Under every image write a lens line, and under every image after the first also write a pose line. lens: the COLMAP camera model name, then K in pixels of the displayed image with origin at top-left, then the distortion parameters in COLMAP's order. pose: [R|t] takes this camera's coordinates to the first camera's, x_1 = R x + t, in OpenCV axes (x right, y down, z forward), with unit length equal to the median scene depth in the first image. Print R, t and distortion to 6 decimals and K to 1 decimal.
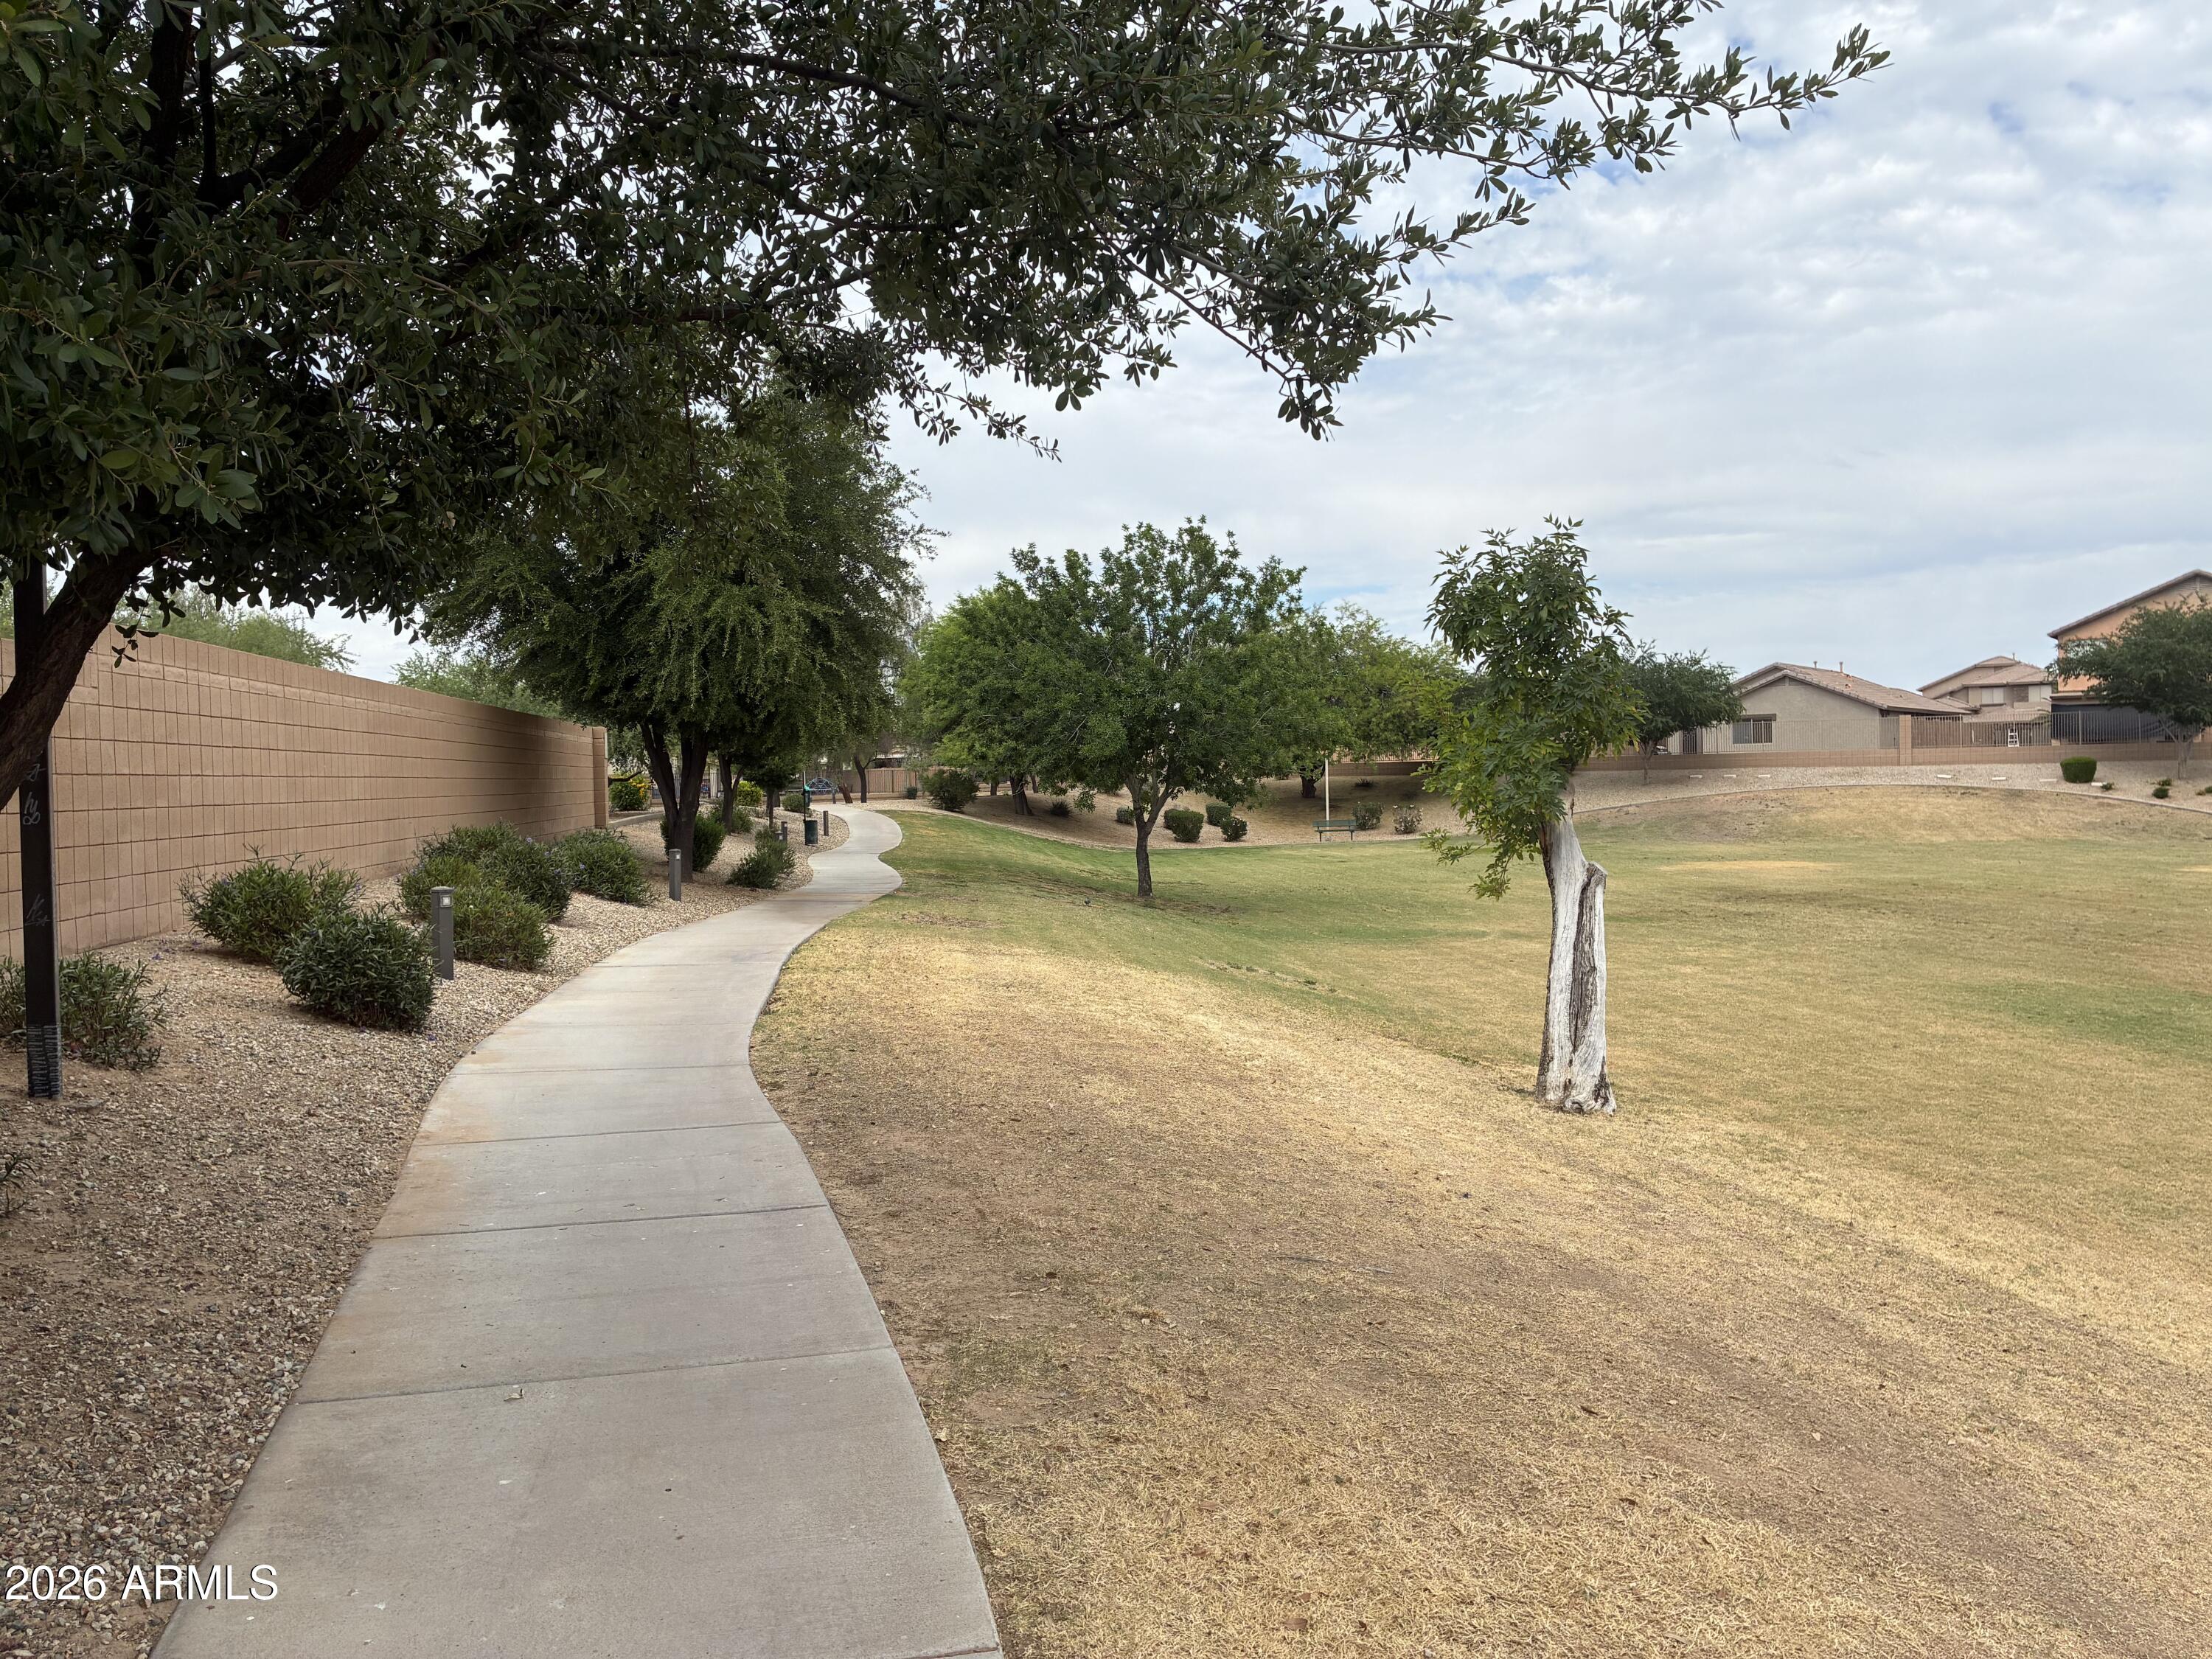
lens RADIAL K [[1636.3, 0, 1106.0], [0, 1636.3, 829.5], [0, 0, 1]] dist [0.006189, 0.000246]
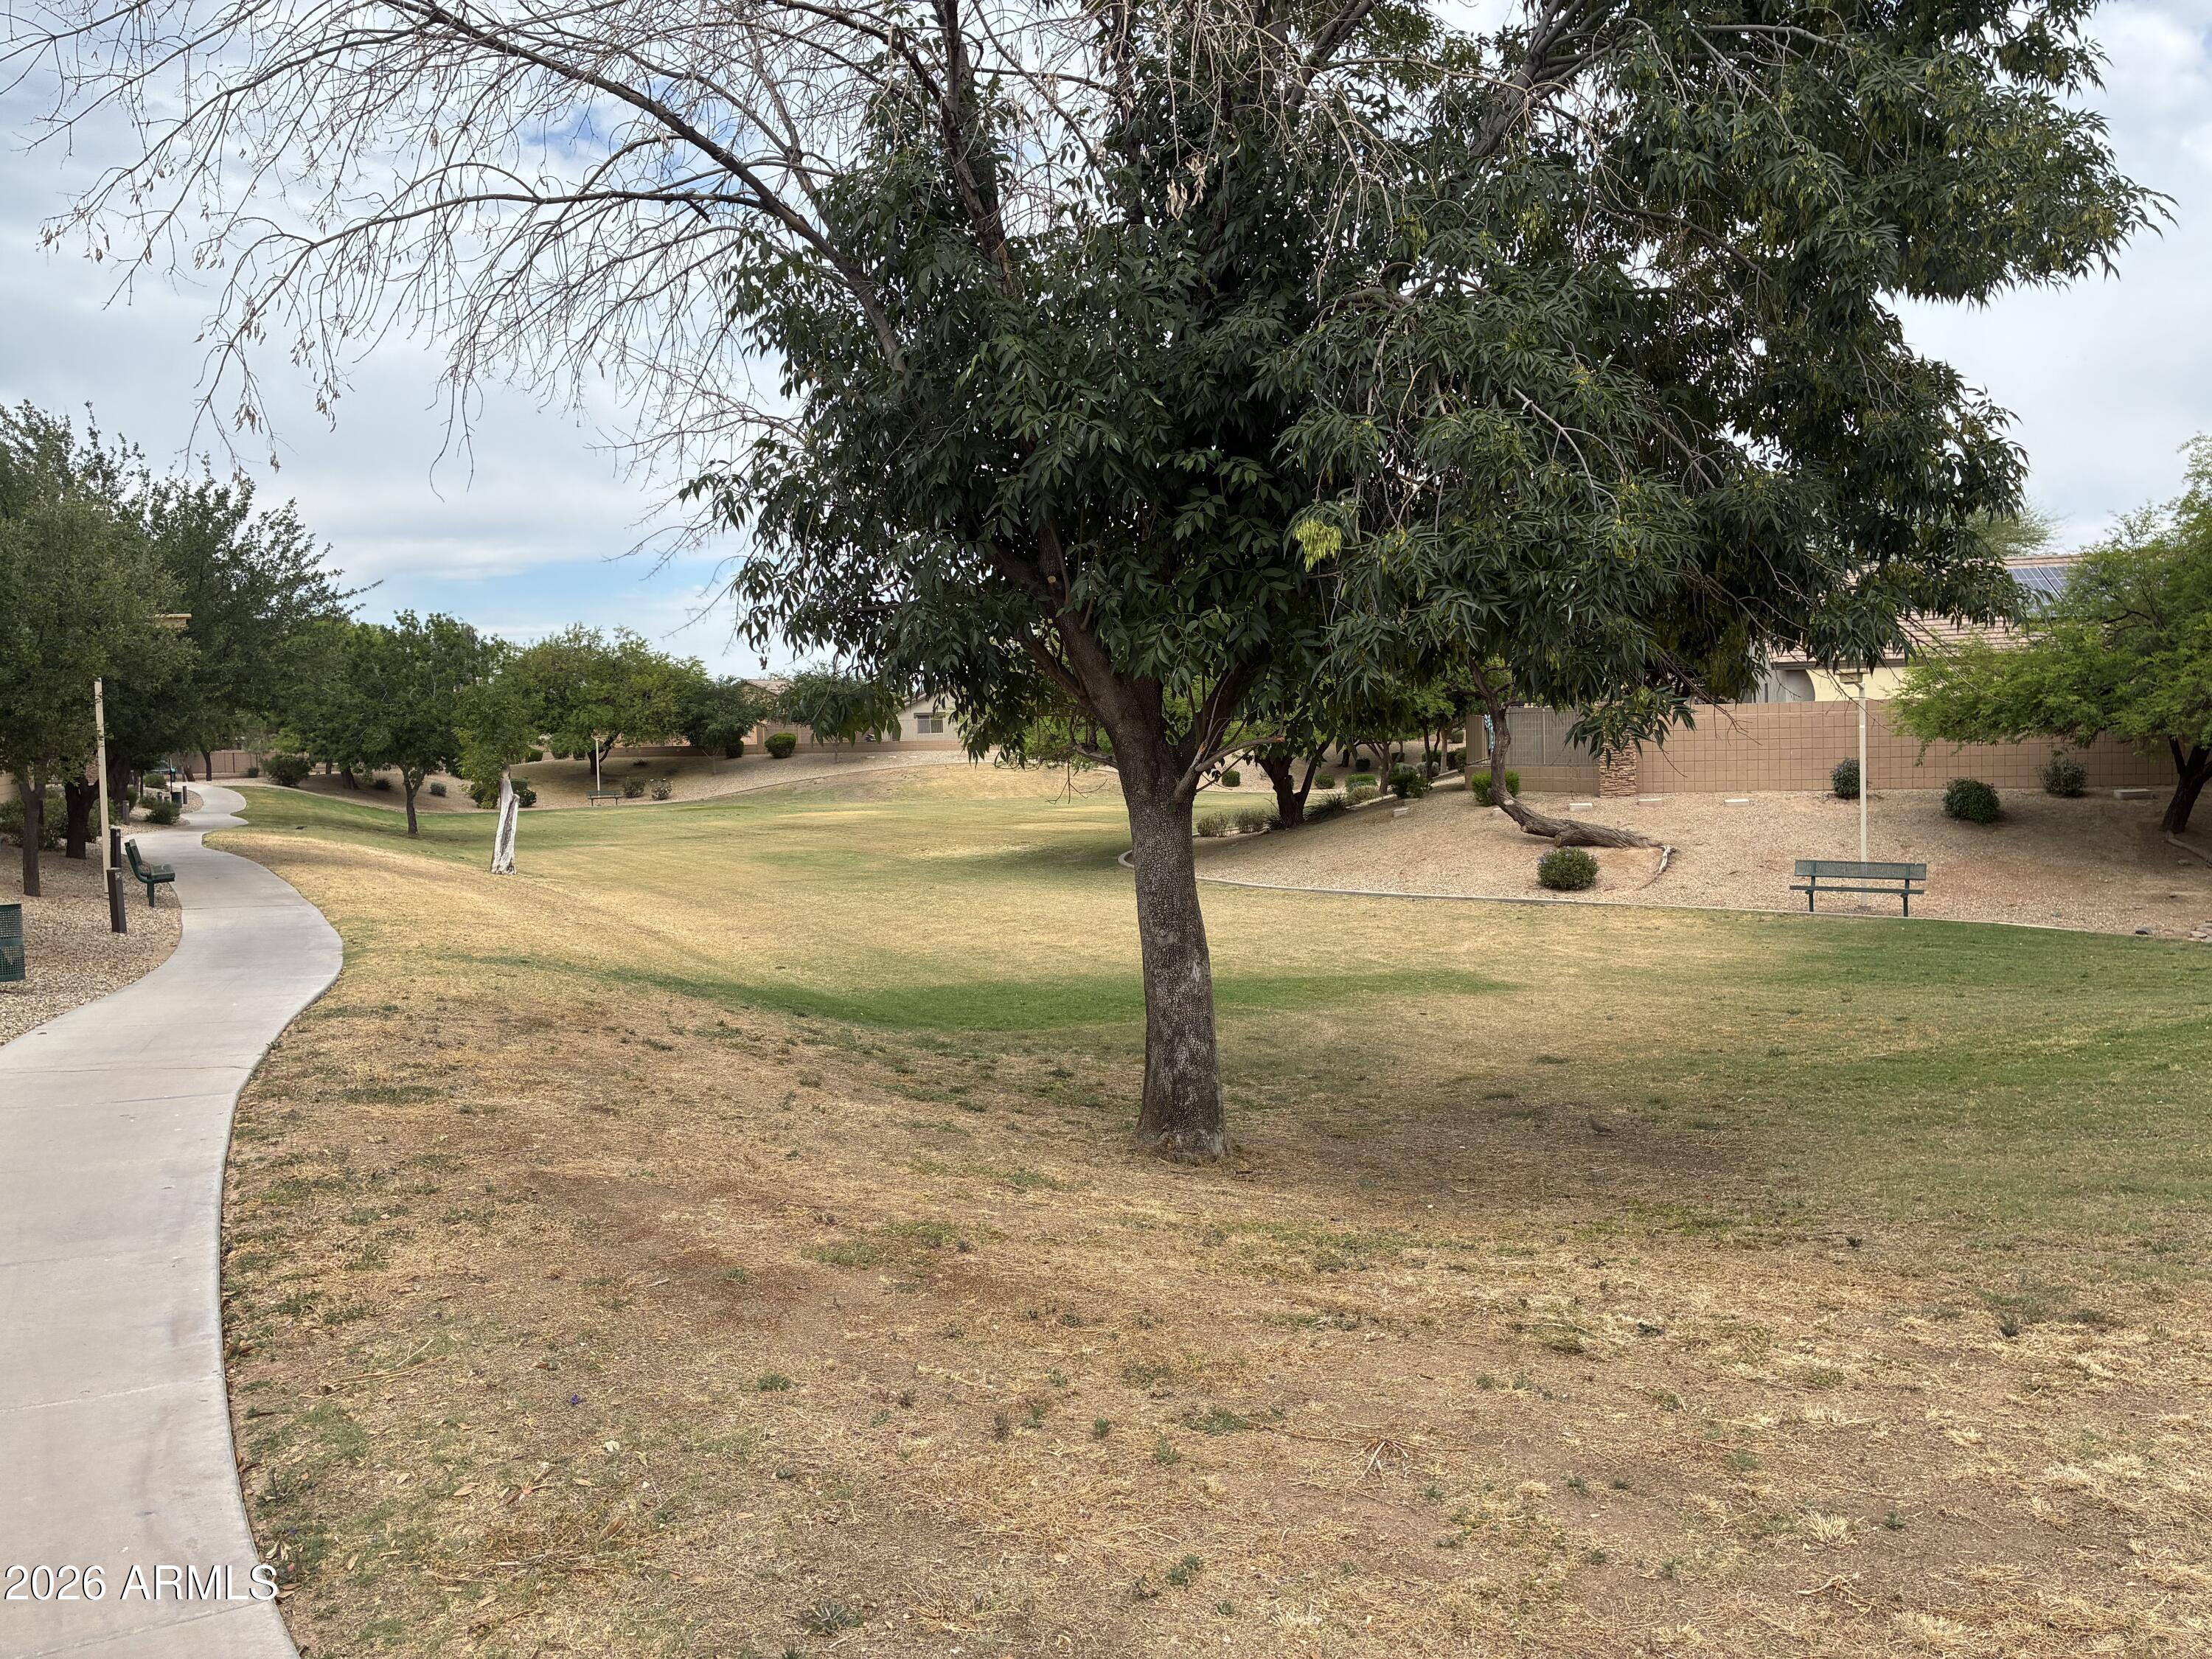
lens RADIAL K [[1636.3, 0, 1106.0], [0, 1636.3, 829.5], [0, 0, 1]] dist [0.006189, 0.000246]
pose [[0.935124, -0.019142, 0.353803, 0.049249], [0.014009, 0.999756, 0.017066, 0.009510], [-0.354043, -0.011002, 0.935164, -0.427289]]
